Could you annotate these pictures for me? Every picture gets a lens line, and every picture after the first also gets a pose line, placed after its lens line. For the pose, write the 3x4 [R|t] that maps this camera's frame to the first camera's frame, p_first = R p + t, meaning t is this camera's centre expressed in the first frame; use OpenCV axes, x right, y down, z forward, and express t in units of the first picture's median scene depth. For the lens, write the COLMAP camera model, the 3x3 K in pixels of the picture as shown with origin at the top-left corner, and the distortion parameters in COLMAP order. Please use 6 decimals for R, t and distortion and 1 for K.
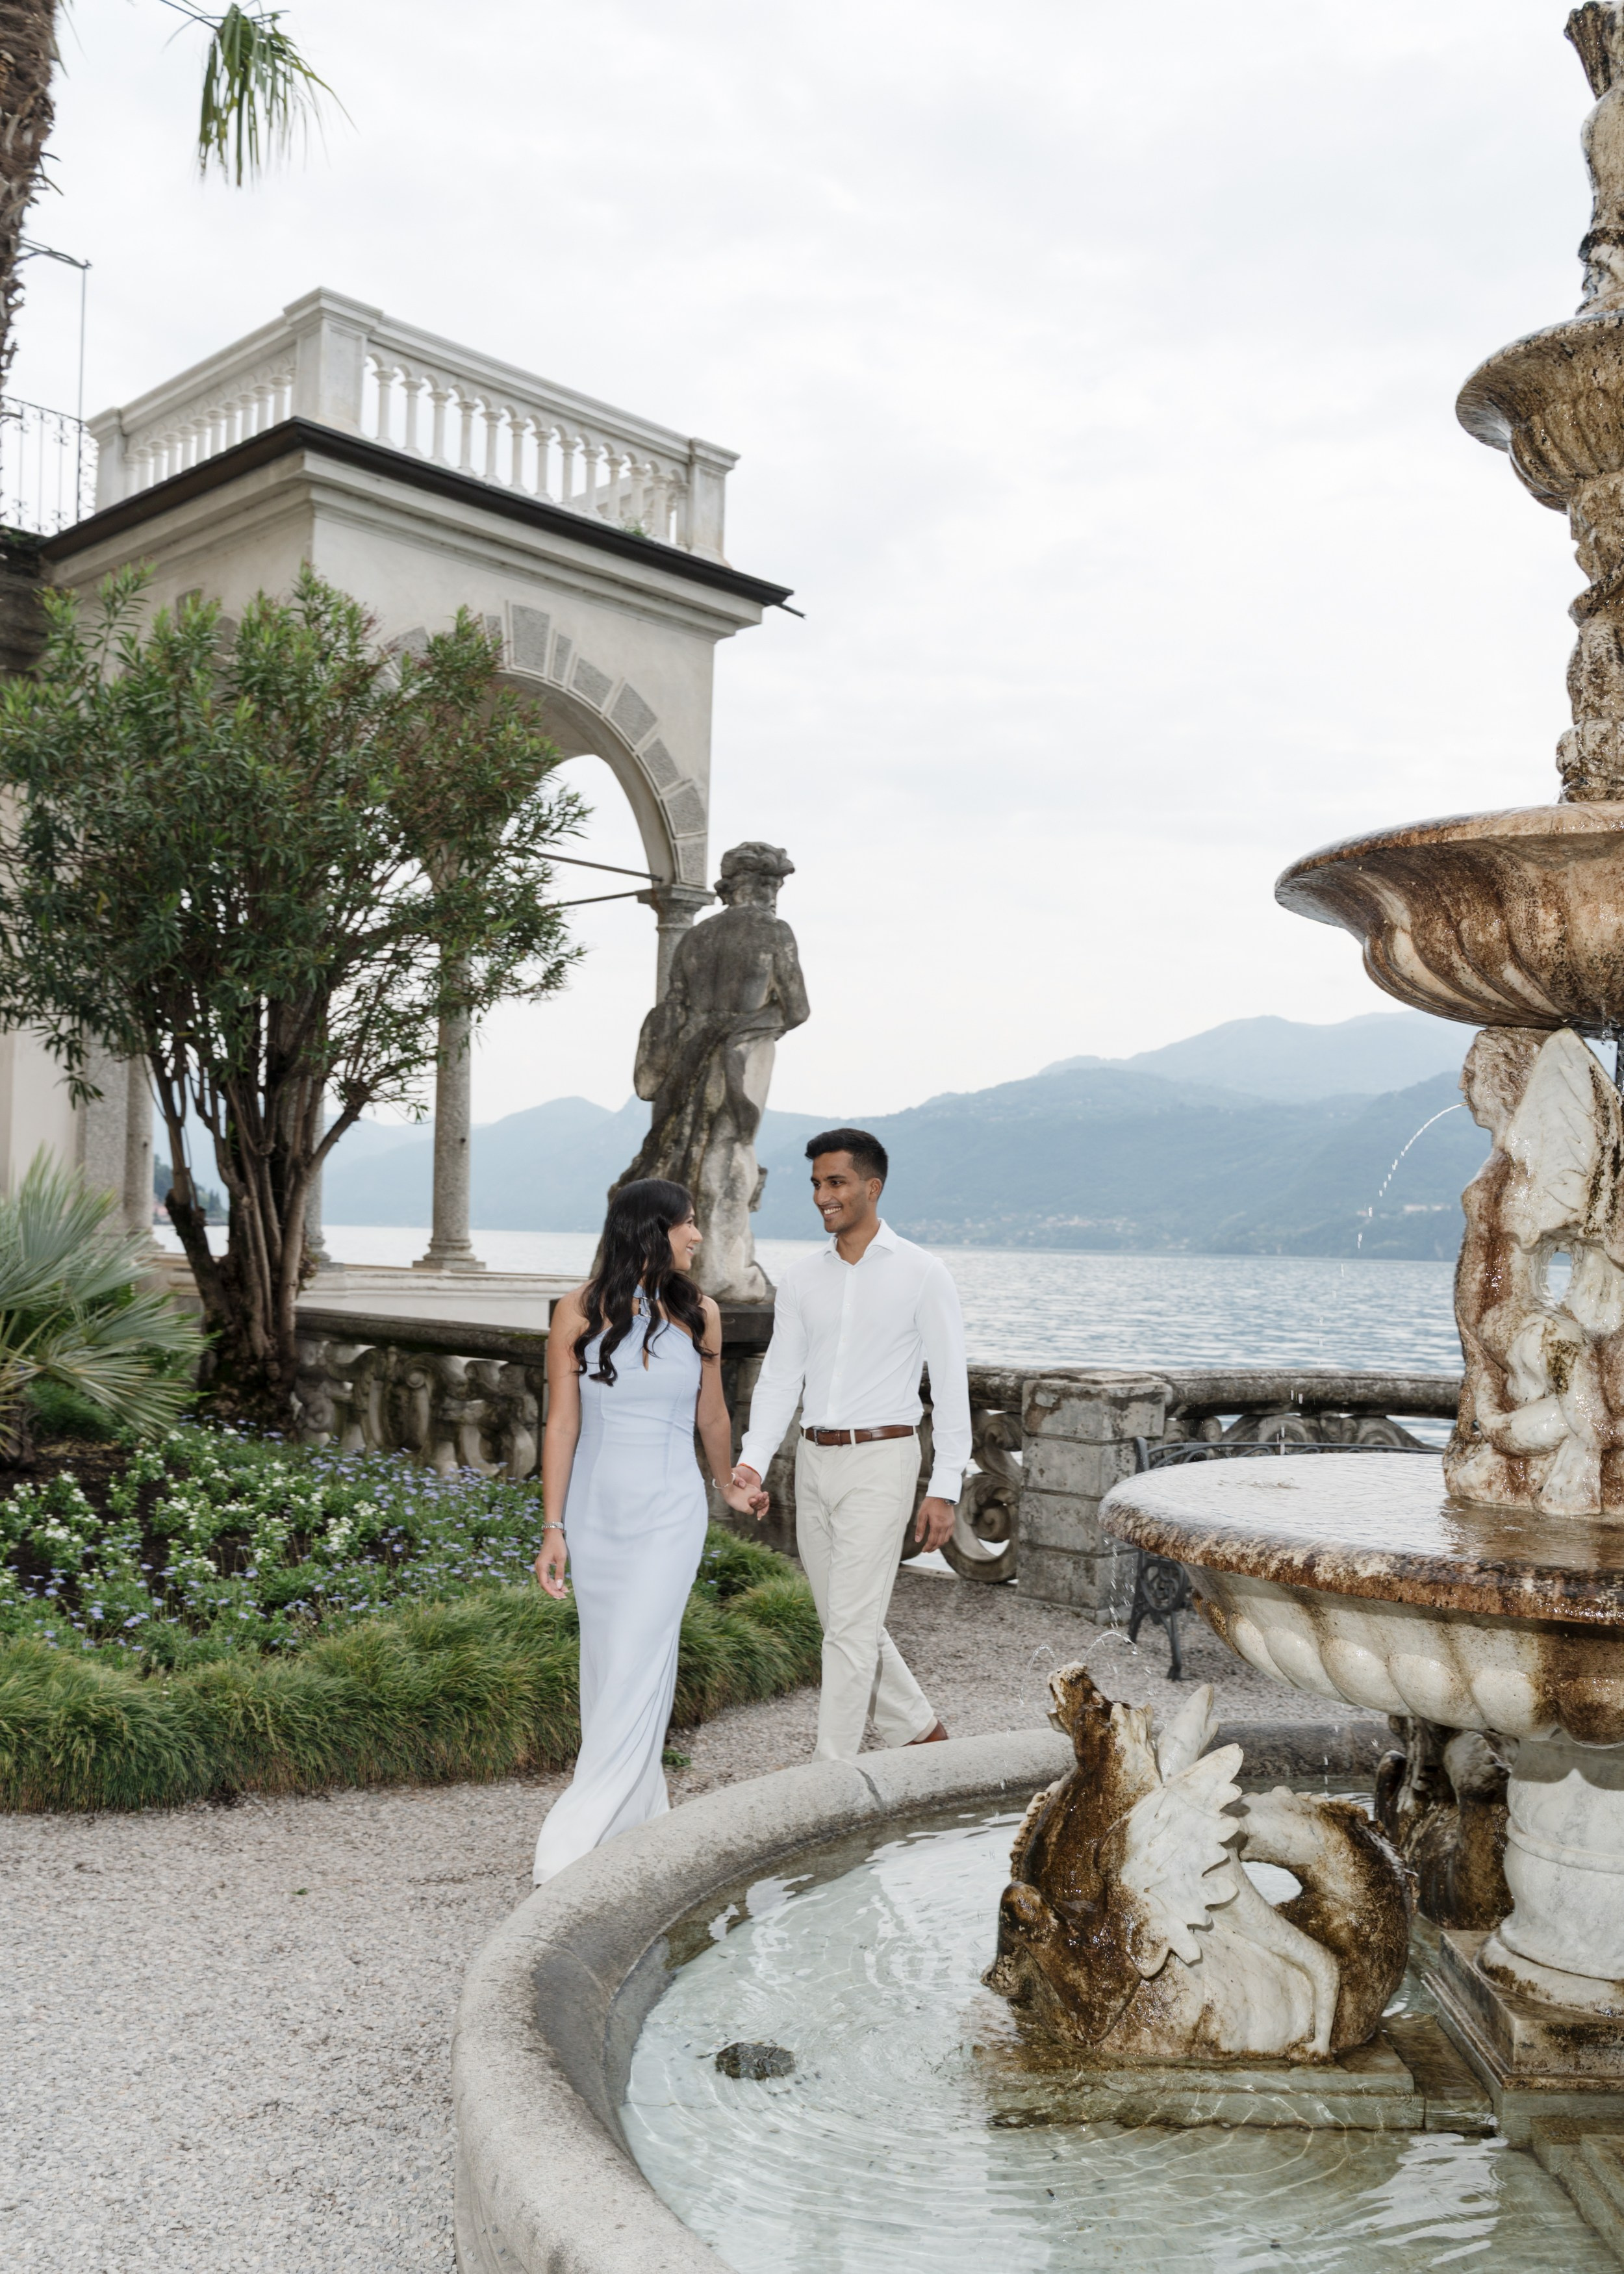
lens RADIAL K [[2064.0, 0, 861.3], [0, 2064.0, 1233.1], [0, 0, 1]] dist [-0.069864, 0.059203]
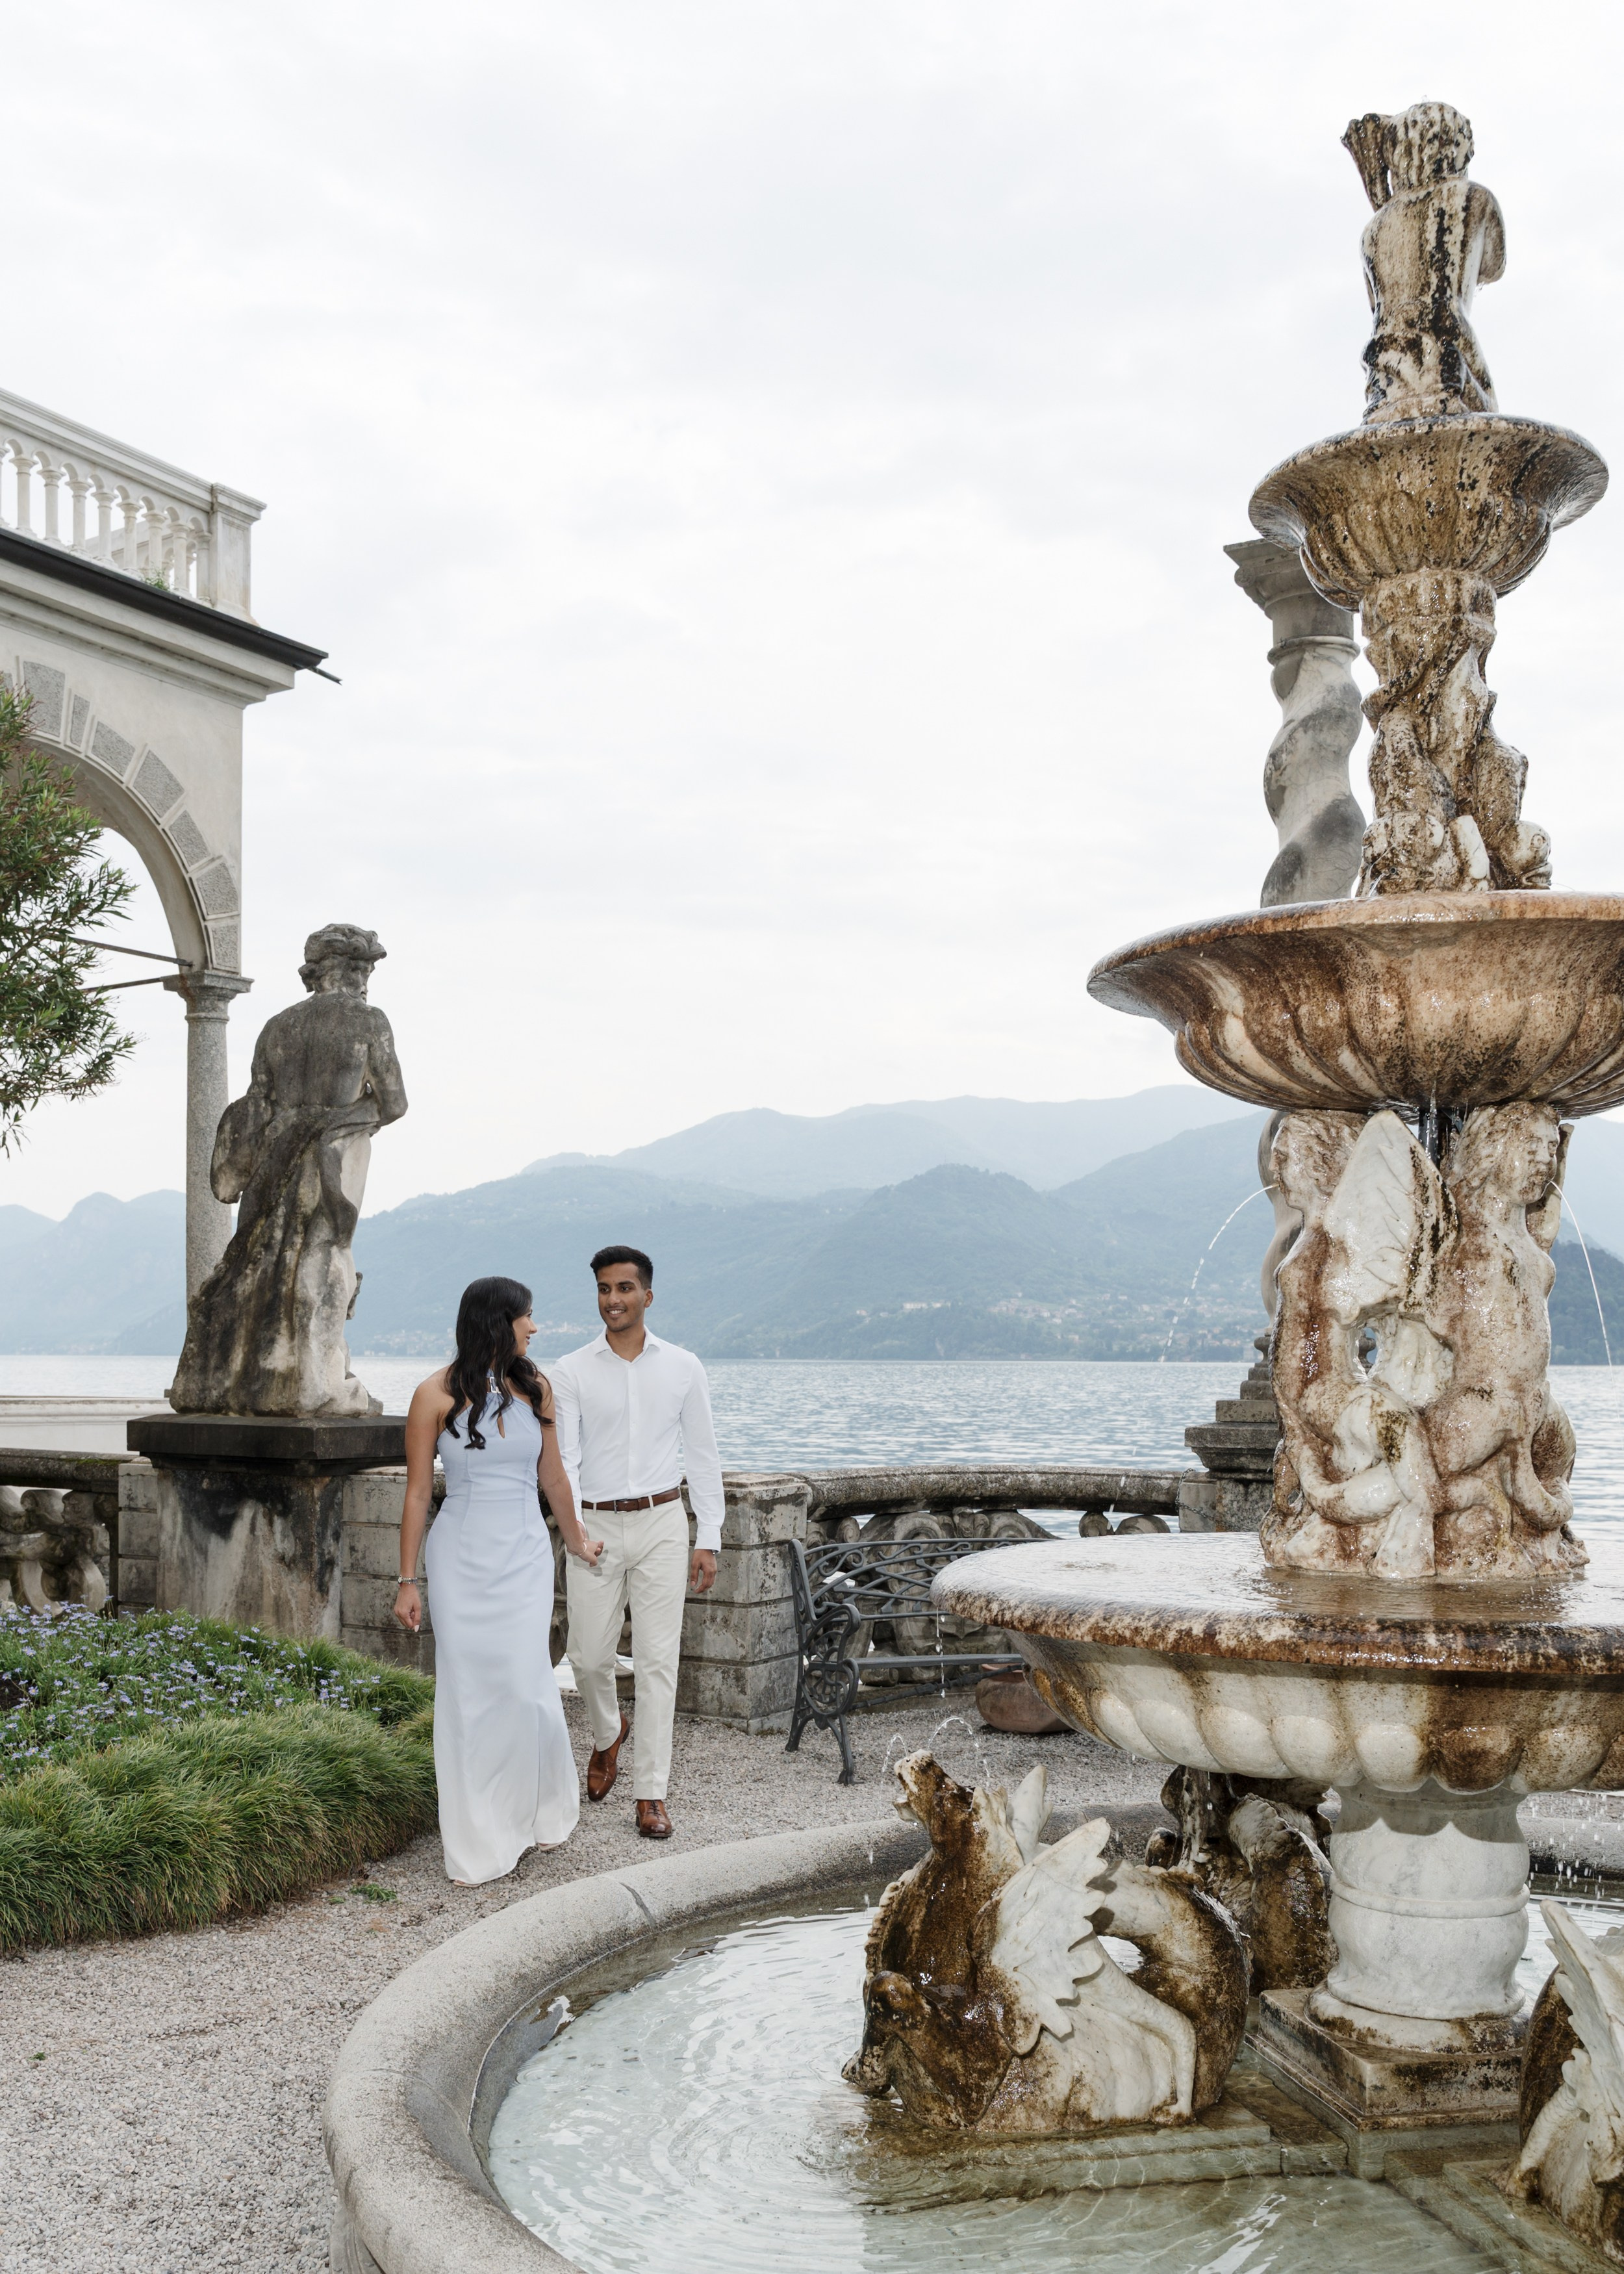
lens RADIAL K [[2187.1, 0, 738.7], [0, 2187.1, 1377.0], [0, 0, 1]] dist [-0.067083, 0.048776]
pose [[0.983031, -0.028934, 0.181145, -0.071228], [0.025971, 0.999488, 0.018710, 0.002292], [-0.181593, -0.013688, 0.983278, -0.009666]]
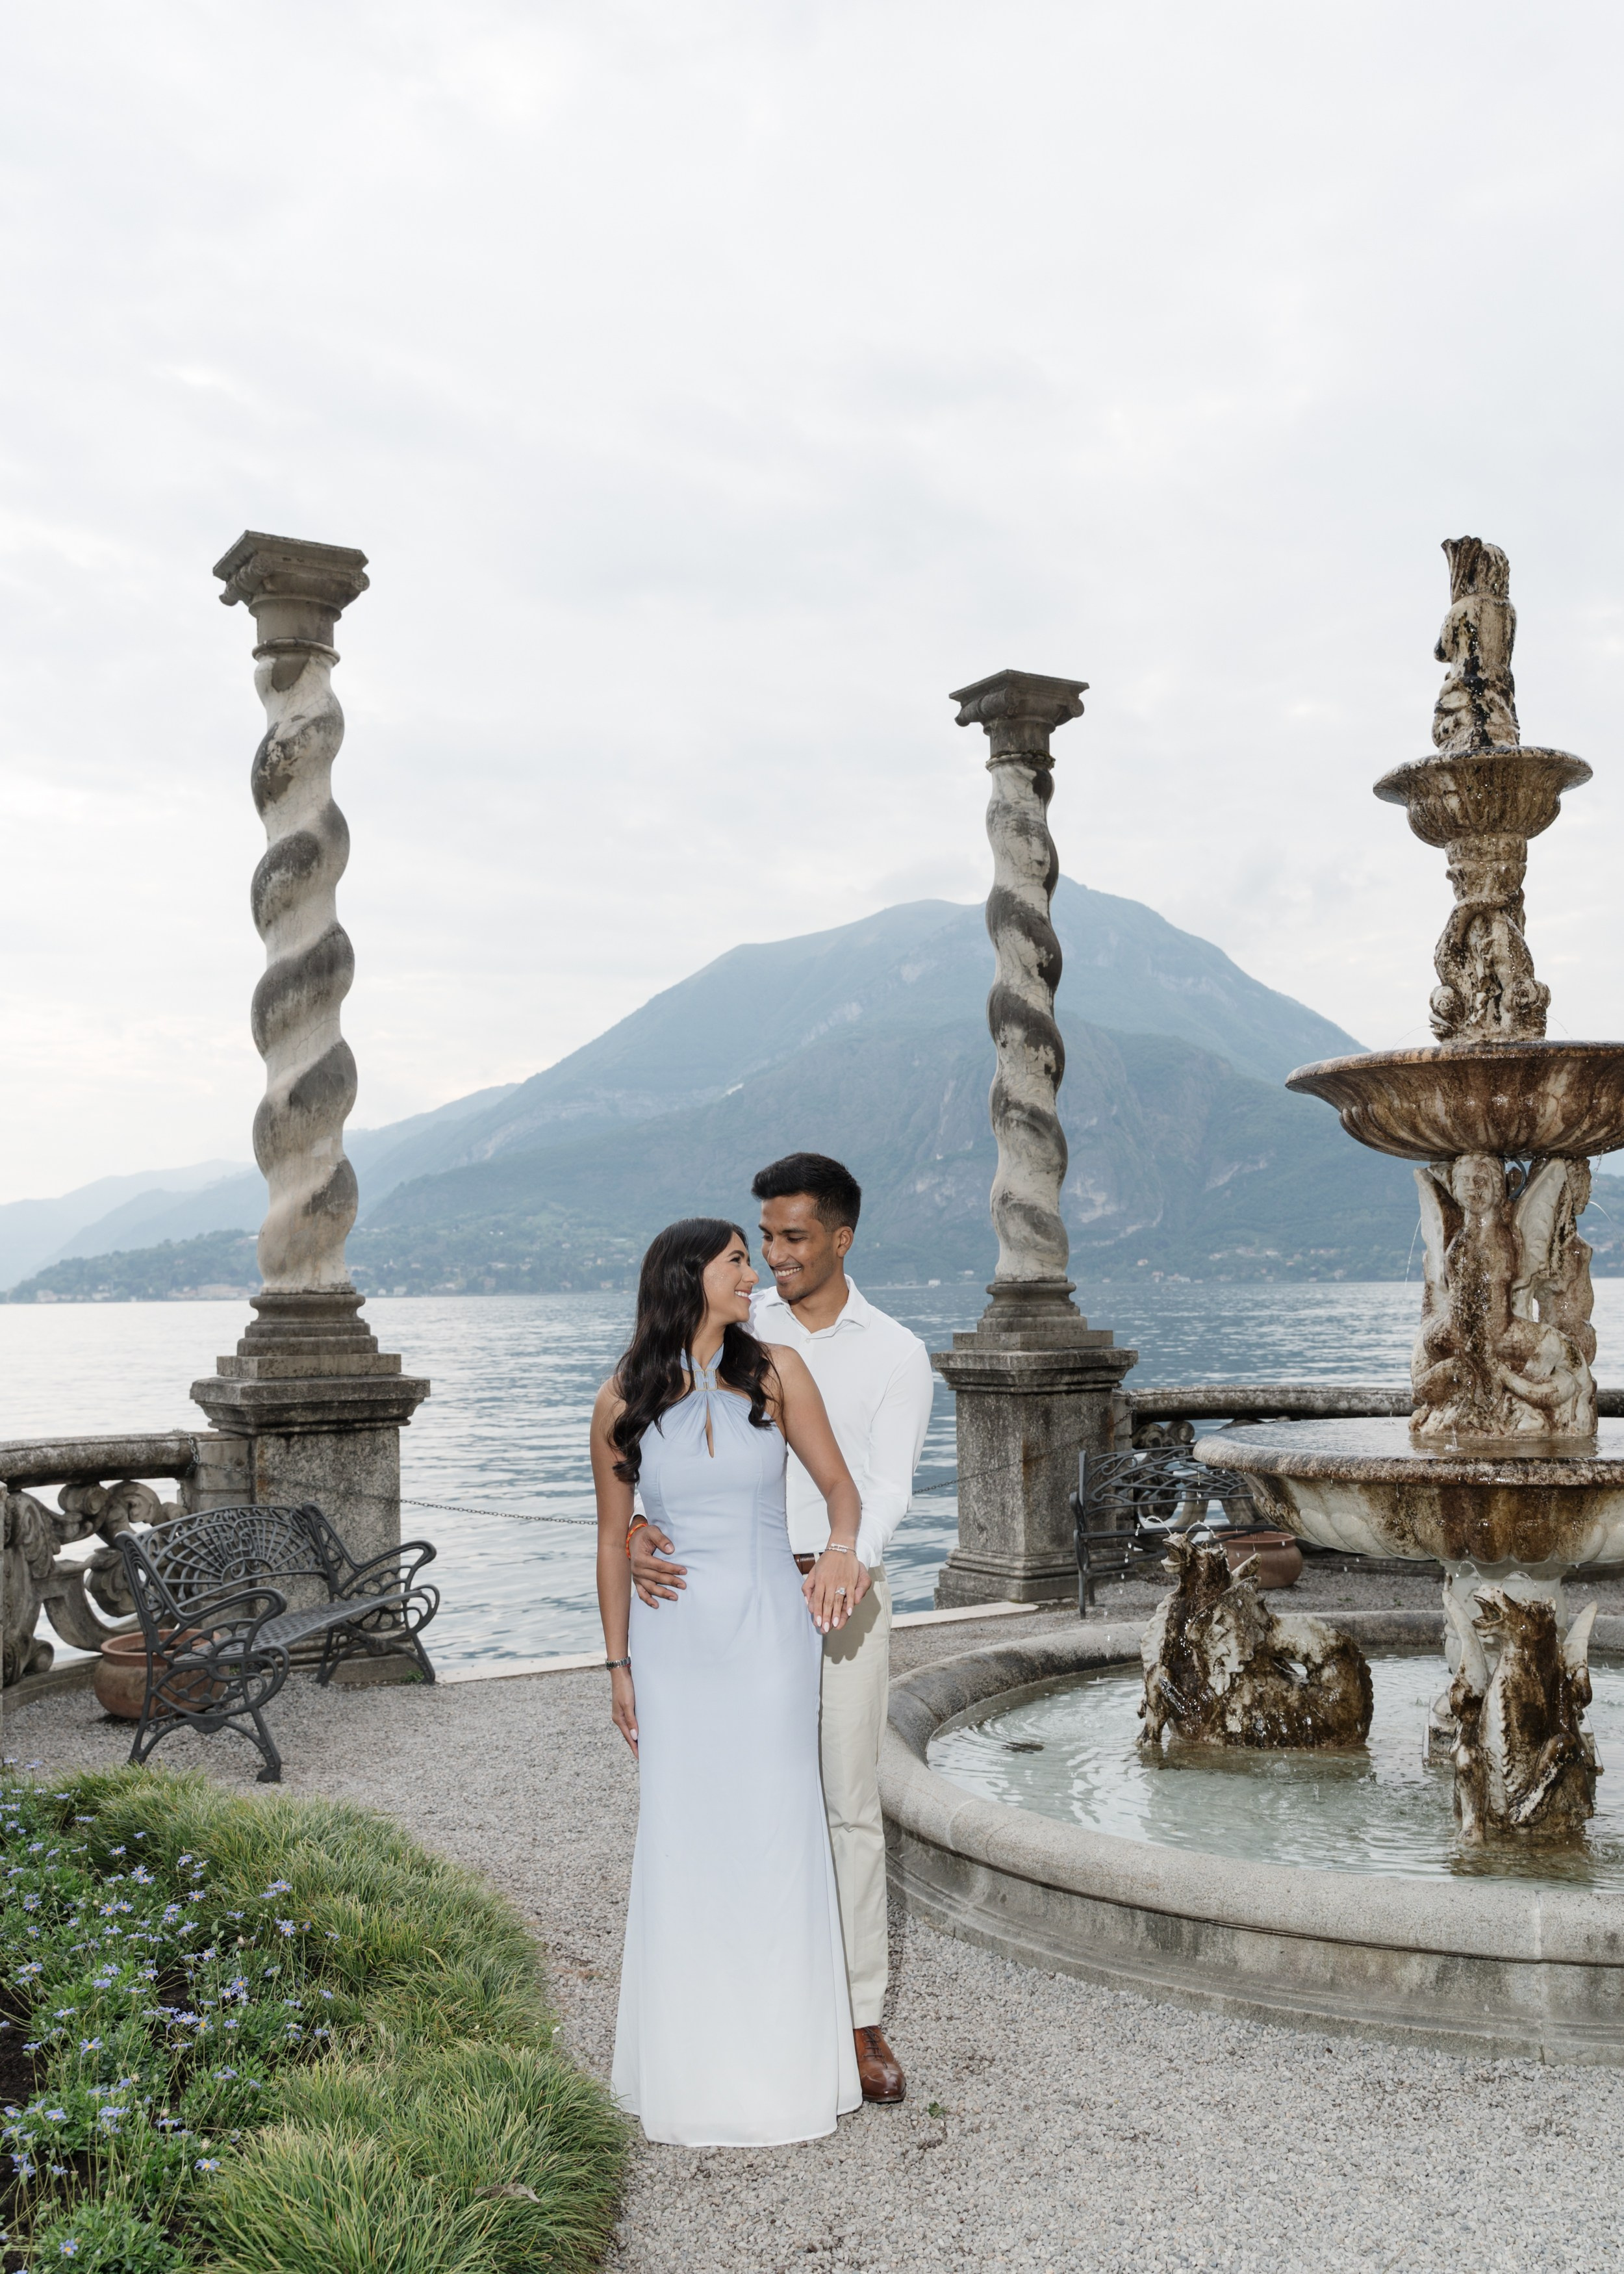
lens RADIAL K [[2049.8, 0, 921.4], [0, 2049.8, 1232.4], [0, 0, 1]] dist [0.028563, -0.016812]
pose [[0.245164, -0.011769, 0.969410, -0.581649], [0.021910, 0.999738, 0.006597, -0.023677], [-0.969234, 0.019622, 0.245358, 0.428988]]
